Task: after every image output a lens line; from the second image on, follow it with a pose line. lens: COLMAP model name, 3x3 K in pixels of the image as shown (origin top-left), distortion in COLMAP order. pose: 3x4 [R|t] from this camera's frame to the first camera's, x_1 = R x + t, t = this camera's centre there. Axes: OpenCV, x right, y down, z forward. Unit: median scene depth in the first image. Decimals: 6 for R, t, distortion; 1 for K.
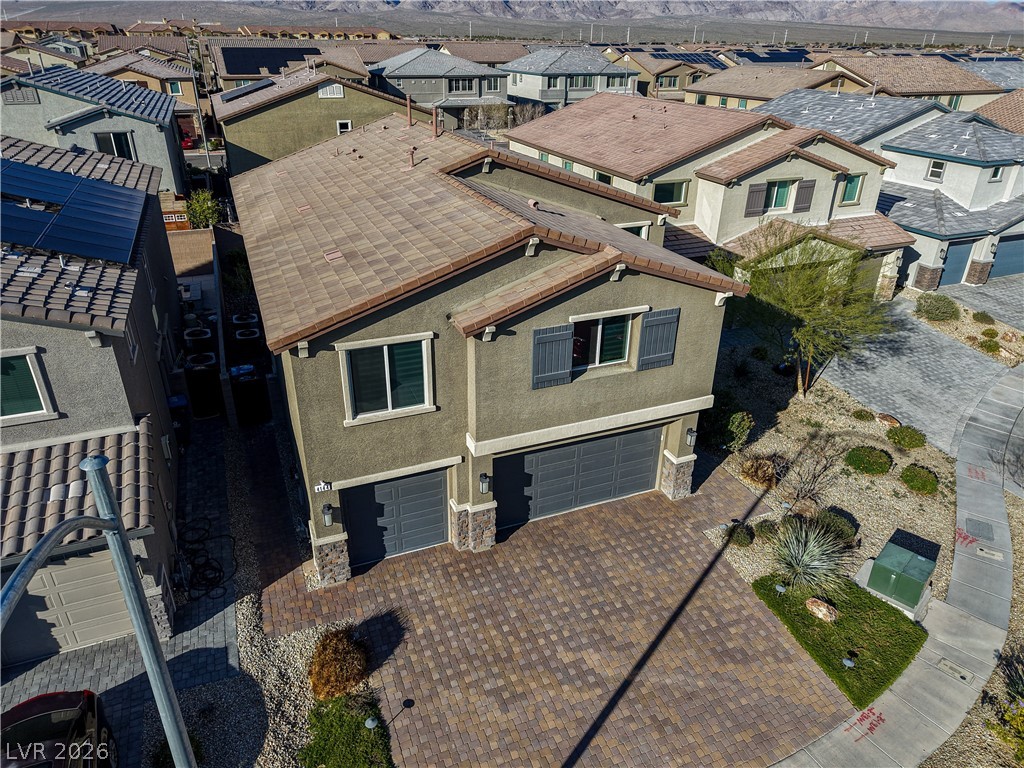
lens RADIAL K [[684.0, 0, 516.2], [0, 684.0, 375.9], [0, 0, 1]] dist [0.019217, -0.012039]
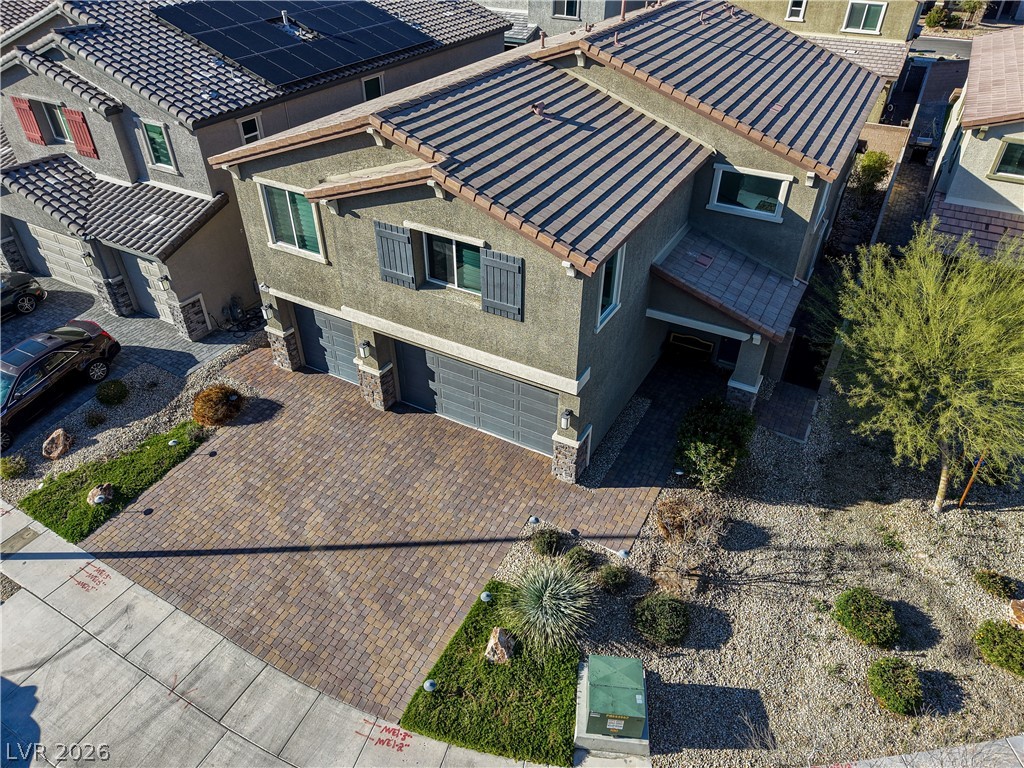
lens RADIAL K [[684.0, 0, 517.5], [0, 684.0, 386.0], [0, 0, 1]] dist [0.019217, -0.012039]
pose [[0.620827, 0.461469, -0.633735, 0.902766], [-0.345482, 0.886708, 0.307231, -0.232332], [0.703716, 0.028207, 0.709921, 0.419116]]
